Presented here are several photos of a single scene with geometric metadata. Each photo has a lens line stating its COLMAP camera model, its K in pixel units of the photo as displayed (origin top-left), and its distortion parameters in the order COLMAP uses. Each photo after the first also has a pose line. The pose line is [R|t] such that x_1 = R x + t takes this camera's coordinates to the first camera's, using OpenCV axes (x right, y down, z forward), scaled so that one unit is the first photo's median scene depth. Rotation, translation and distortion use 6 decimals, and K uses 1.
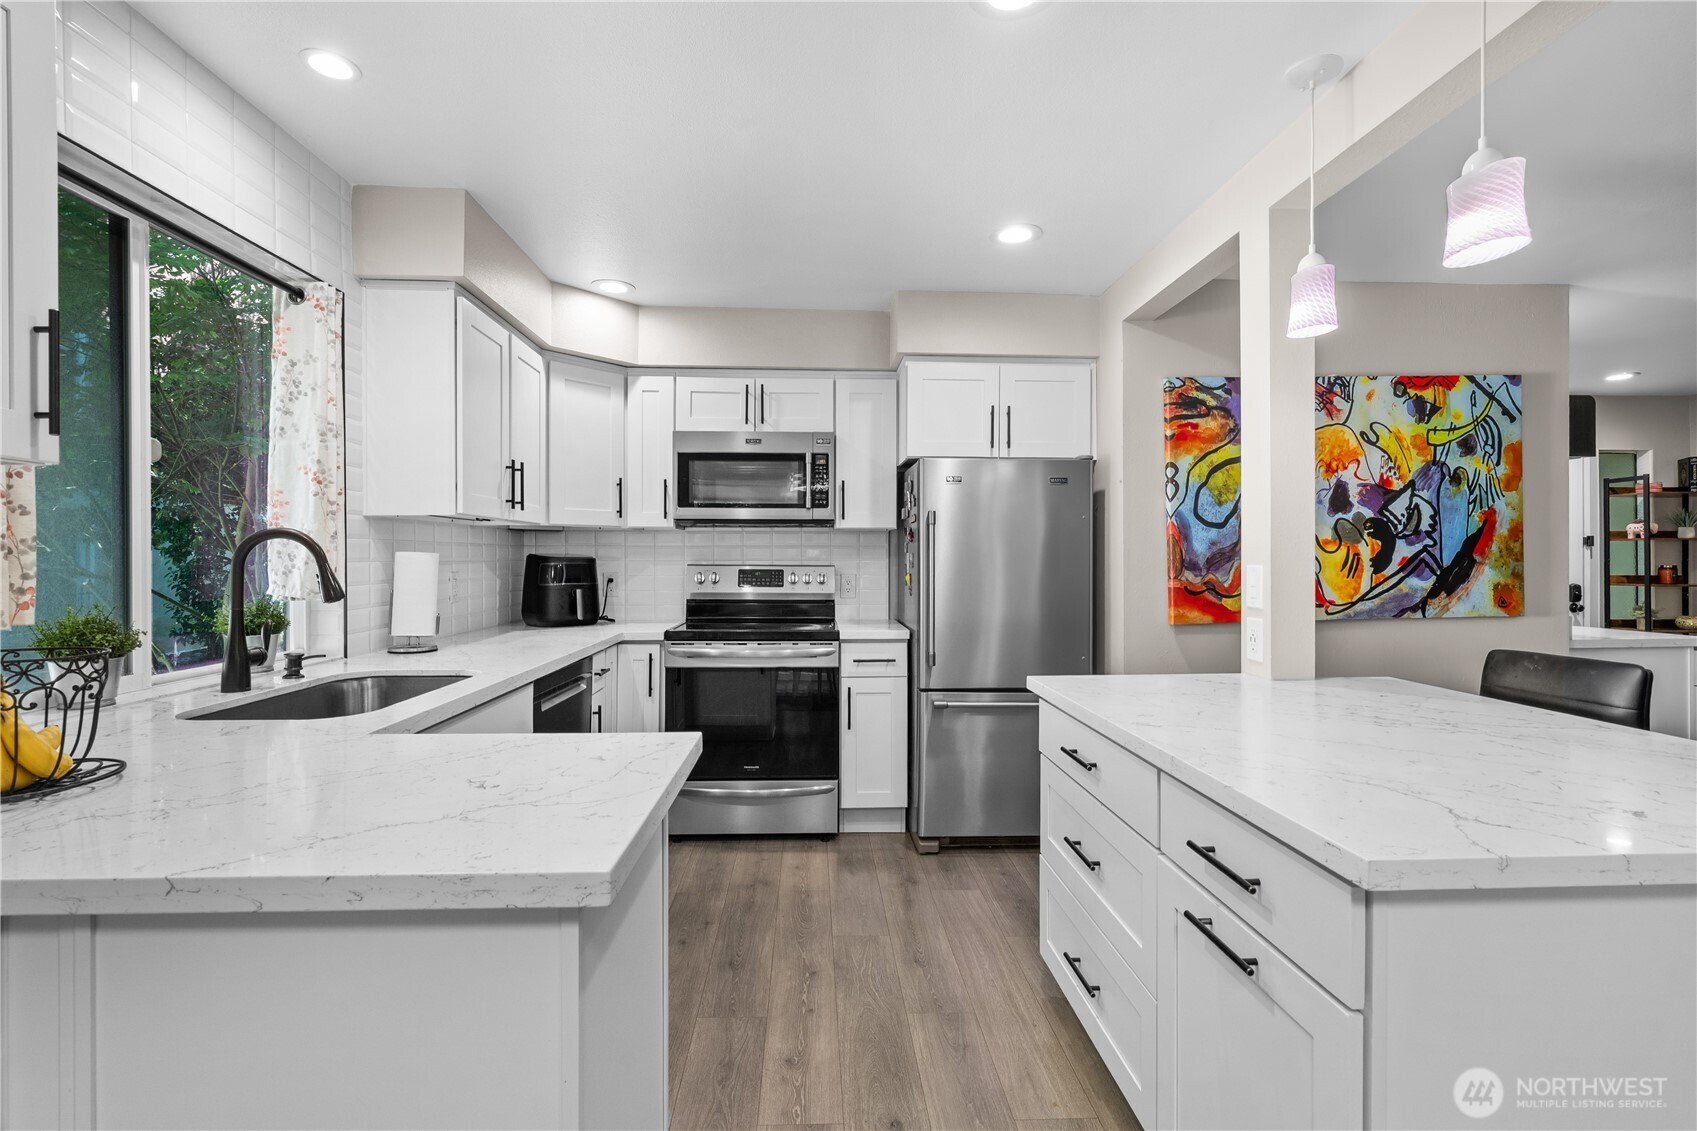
lens RADIAL K [[778.0, 0, 845.8], [0, 778.0, 560.8], [0, 0, 1]] dist [-0.006036, 0.001443]
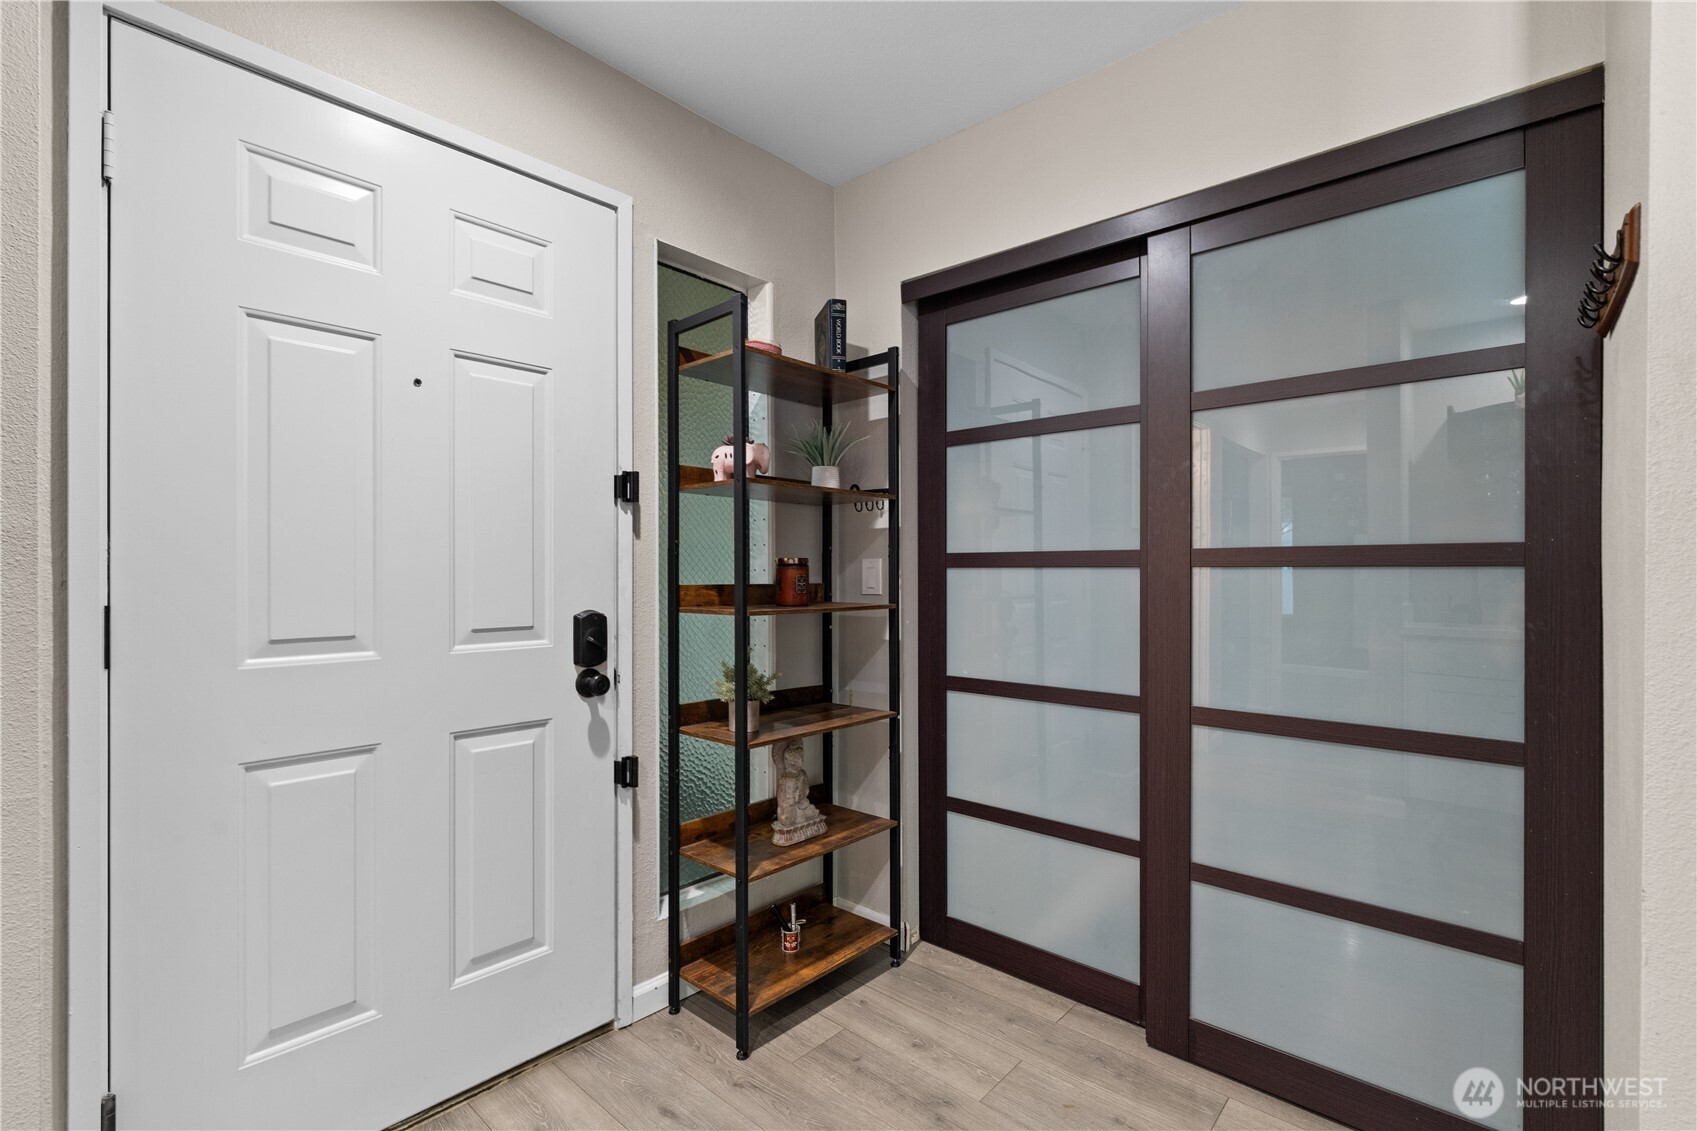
lens RADIAL K [[778.0, 0, 849.9], [0, 778.0, 574.5], [0, 0, 1]] dist [-0.006036, 0.001443]
pose [[0.697478, -0.004786, 0.716590, 0.781299], [0.003572, 0.999988, 0.003203, 0.012856], [-0.716597, 0.000326, 0.697487, 0.687850]]
